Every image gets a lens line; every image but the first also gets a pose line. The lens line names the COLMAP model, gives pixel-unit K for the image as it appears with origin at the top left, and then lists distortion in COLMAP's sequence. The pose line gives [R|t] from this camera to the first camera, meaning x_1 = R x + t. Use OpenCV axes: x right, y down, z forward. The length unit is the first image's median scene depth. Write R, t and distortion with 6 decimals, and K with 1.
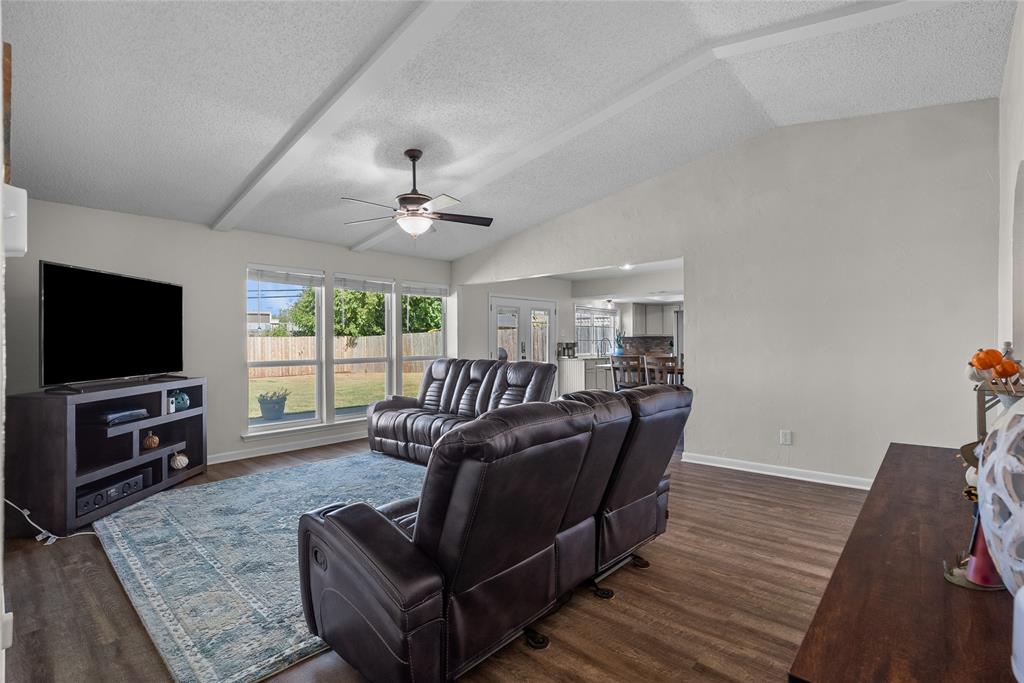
lens RADIAL K [[482.8, 0, 515.7], [0, 482.8, 339.7], [0, 0, 1]] dist [-0.006514, 0.000931]
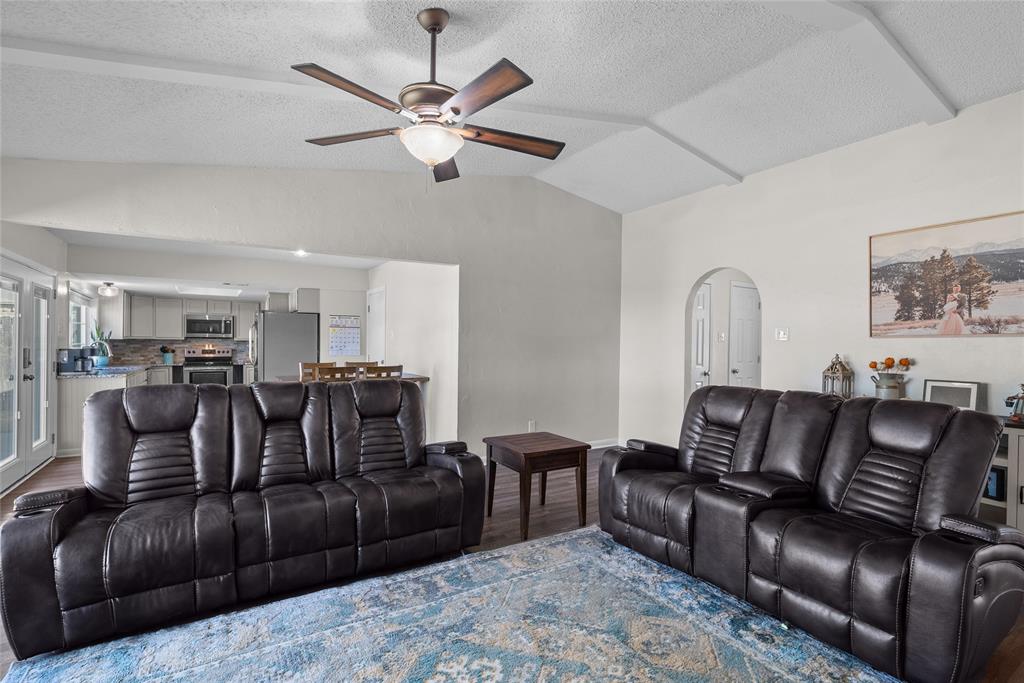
lens RADIAL K [[482.8, 0, 515.4], [0, 482.8, 346.9], [0, 0, 1]] dist [-0.006514, 0.000931]
pose [[0.280210, 0.001696, 0.959937, -0.259411], [-0.010344, 0.999946, 0.001252, -0.001845], [-0.959883, -0.010280, 0.280213, 0.270260]]
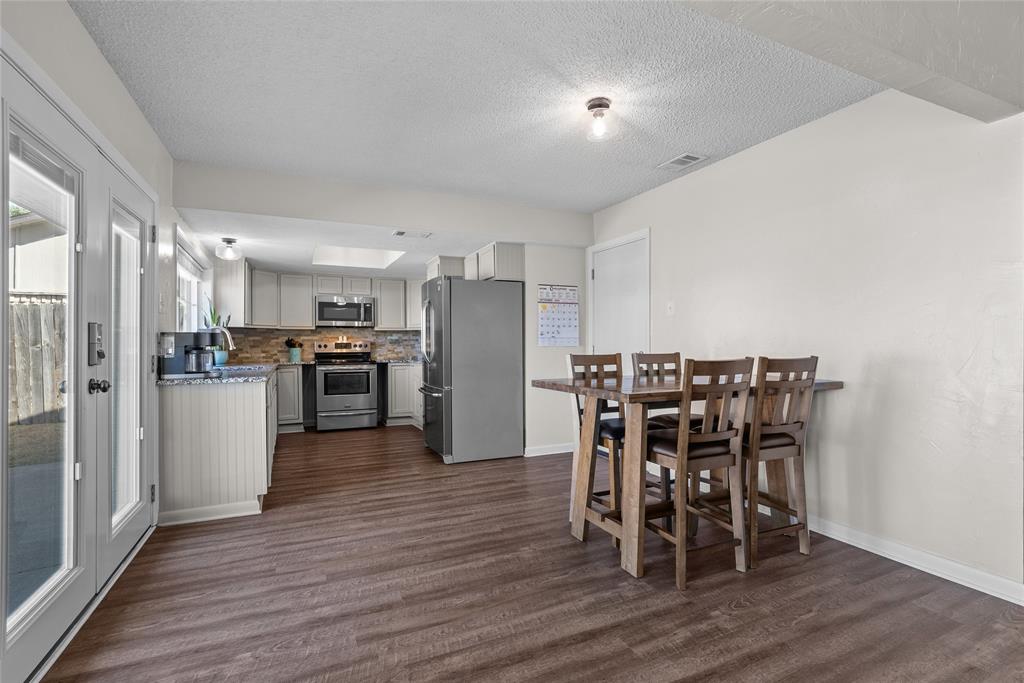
lens RADIAL K [[482.8, 0, 514.9], [0, 482.8, 344.6], [0, 0, 1]] dist [-0.006514, 0.000931]
pose [[0.406391, 0.001086, 0.913699, -0.092176], [0.001269, 0.999998, -0.001753, 0.012960], [-0.913698, 0.001872, 0.406389, 0.551452]]
